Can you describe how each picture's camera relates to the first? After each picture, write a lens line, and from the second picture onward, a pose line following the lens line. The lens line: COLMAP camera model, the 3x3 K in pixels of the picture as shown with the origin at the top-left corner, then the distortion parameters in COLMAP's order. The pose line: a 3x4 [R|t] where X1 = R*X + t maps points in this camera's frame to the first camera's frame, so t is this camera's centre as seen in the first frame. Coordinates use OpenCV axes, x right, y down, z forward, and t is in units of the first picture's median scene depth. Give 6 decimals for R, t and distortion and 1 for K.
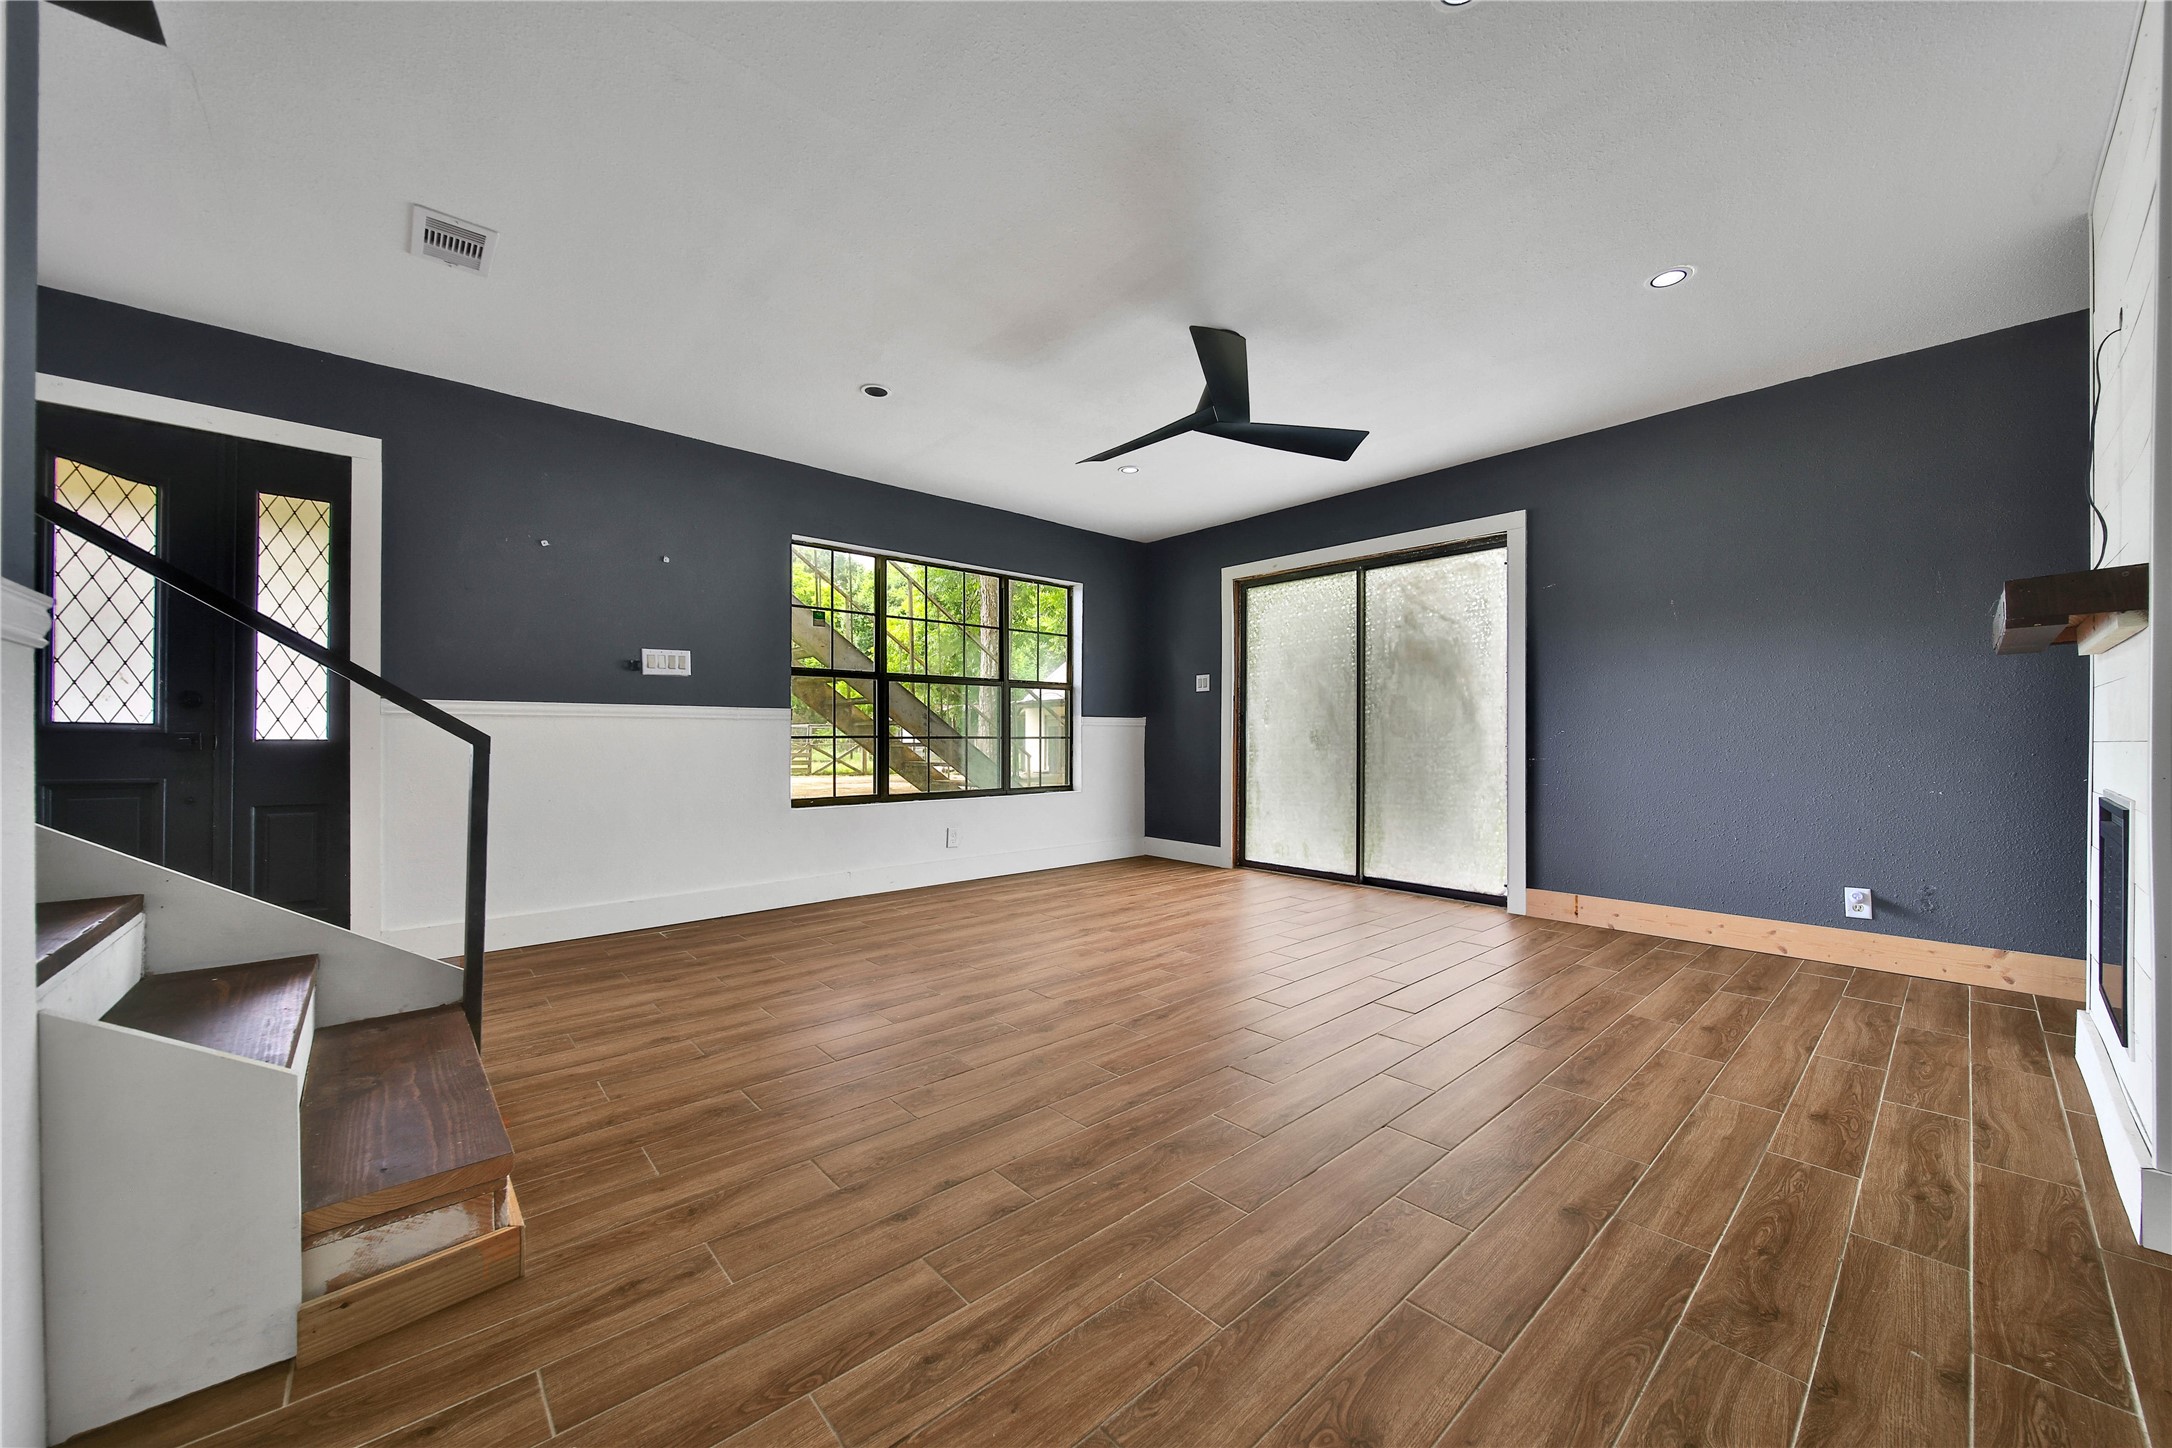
lens RADIAL K [[784.4, 0, 1082.8], [0, 784.4, 734.7], [0, 0, 1]] dist [0.000708, -0.000568]
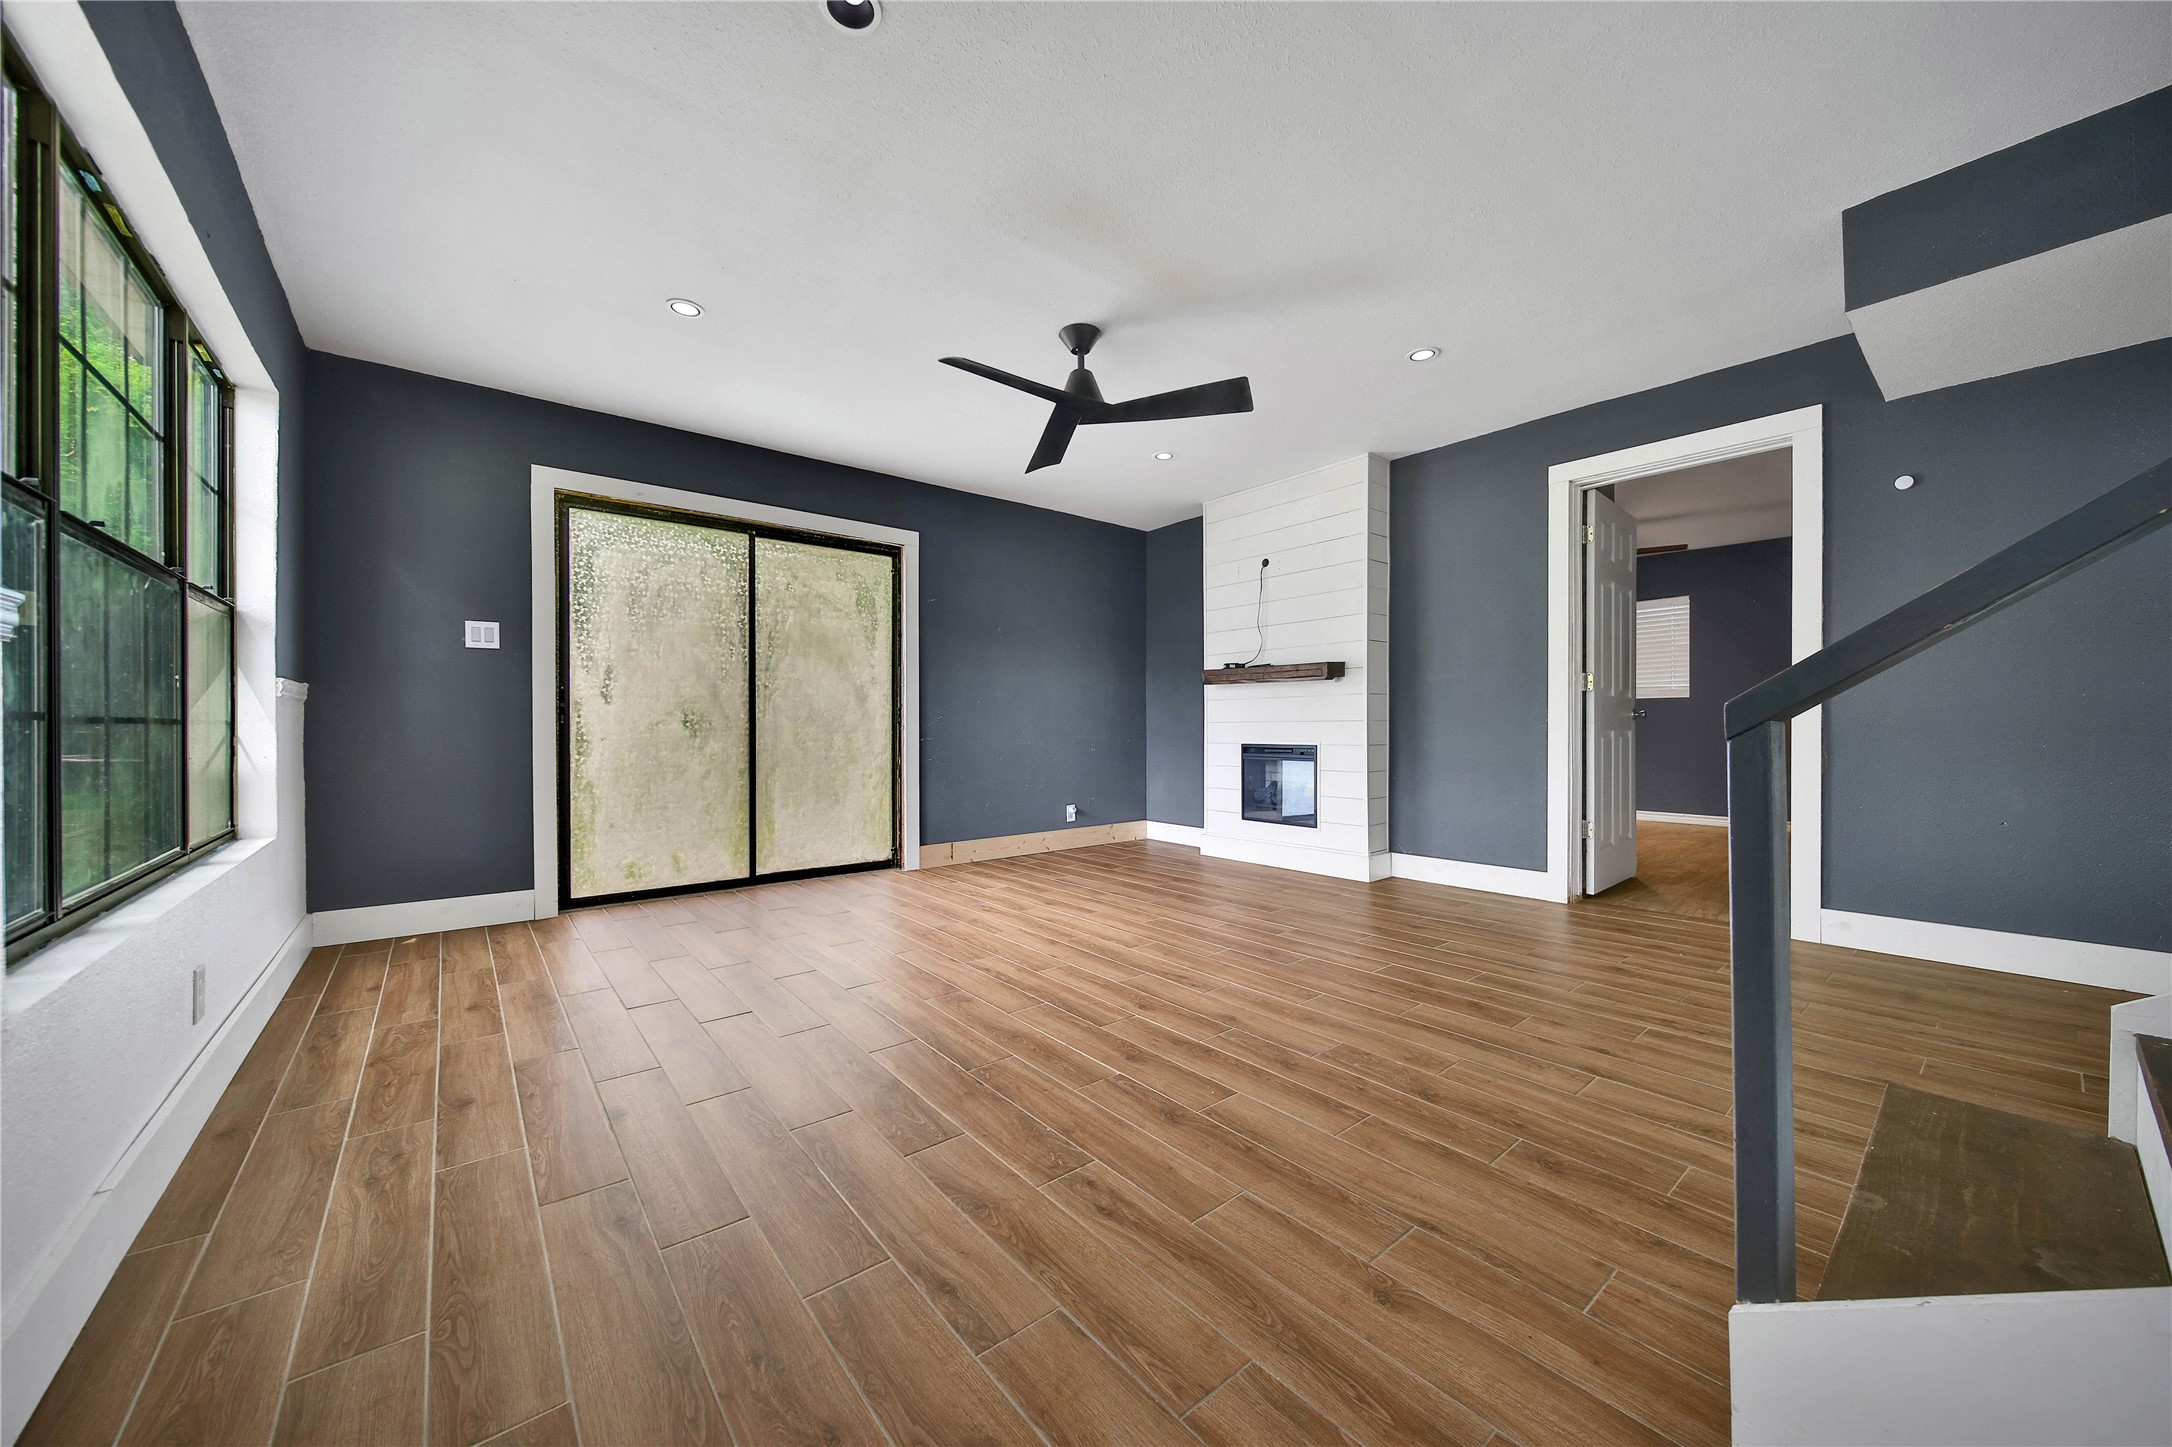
lens RADIAL K [[784.4, 0, 1083.7], [0, 784.4, 728.4], [0, 0, 1]] dist [0.000708, -0.000568]
pose [[0.035306, -0.005994, 0.999359, -0.807428], [0.000852, 0.999982, 0.005968, 0.008707], [-0.999376, 0.000641, 0.035311, 0.904676]]
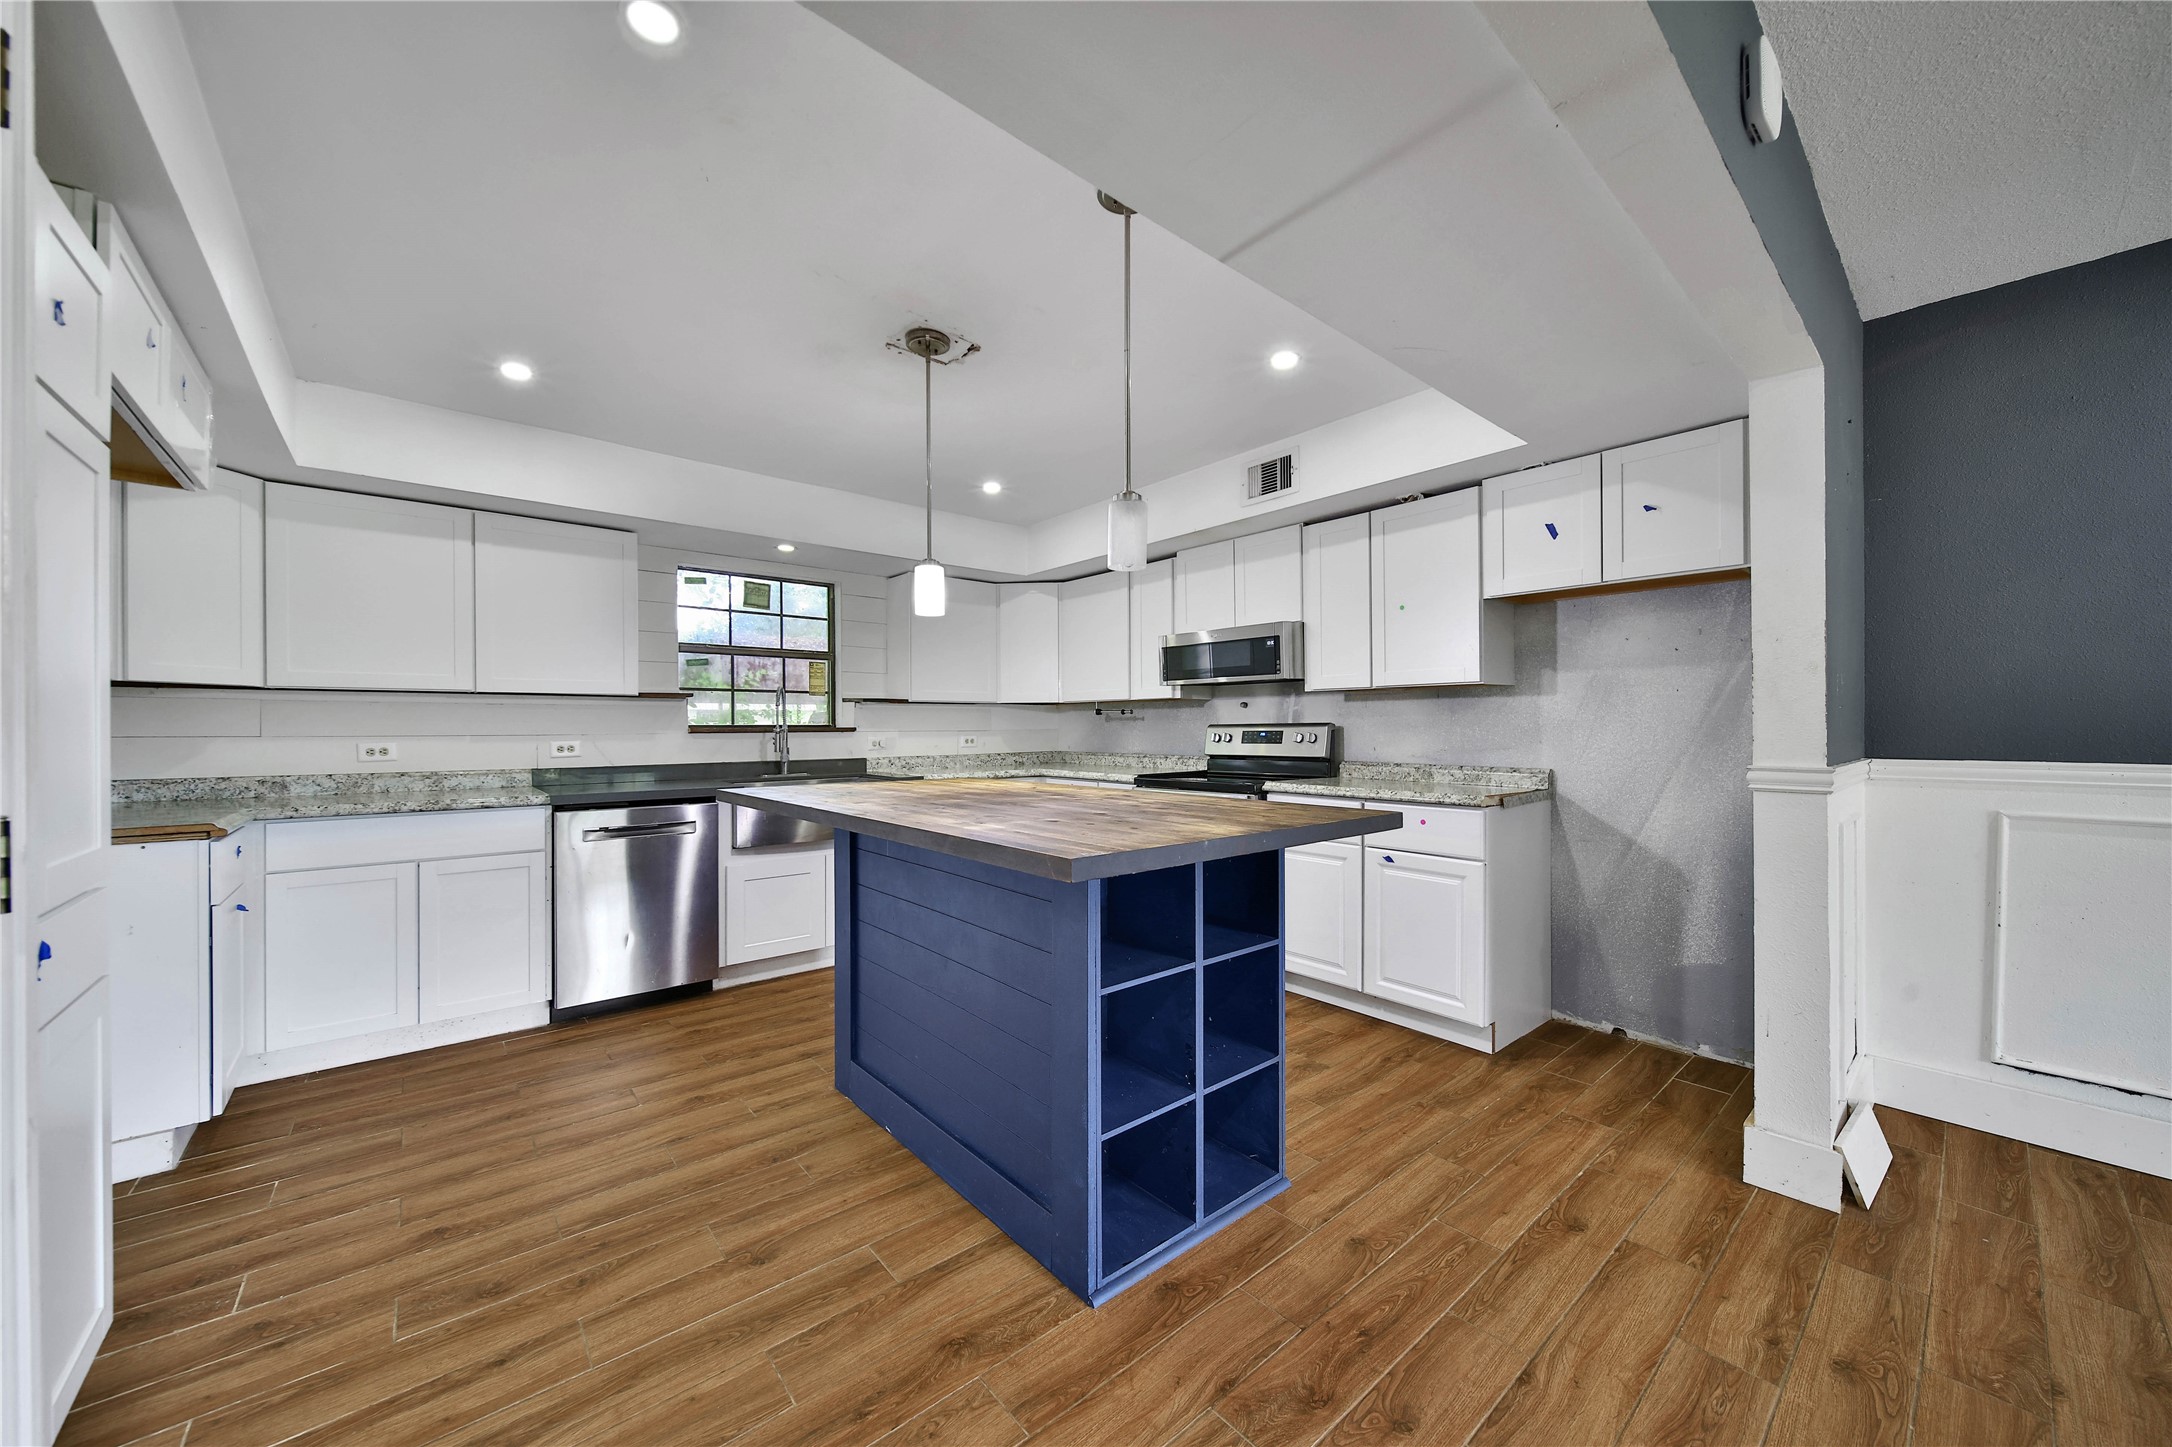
lens RADIAL K [[784.4, 0, 1085.2], [0, 784.4, 729.2], [0, 0, 1]] dist [0.000708, -0.000568]
pose [[-0.999934, -0.000276, 0.011509, -0.642671], [-0.000305, 0.999997, -0.002484, -0.068595], [-0.011508, -0.002487, -0.999931, 1.305490]]
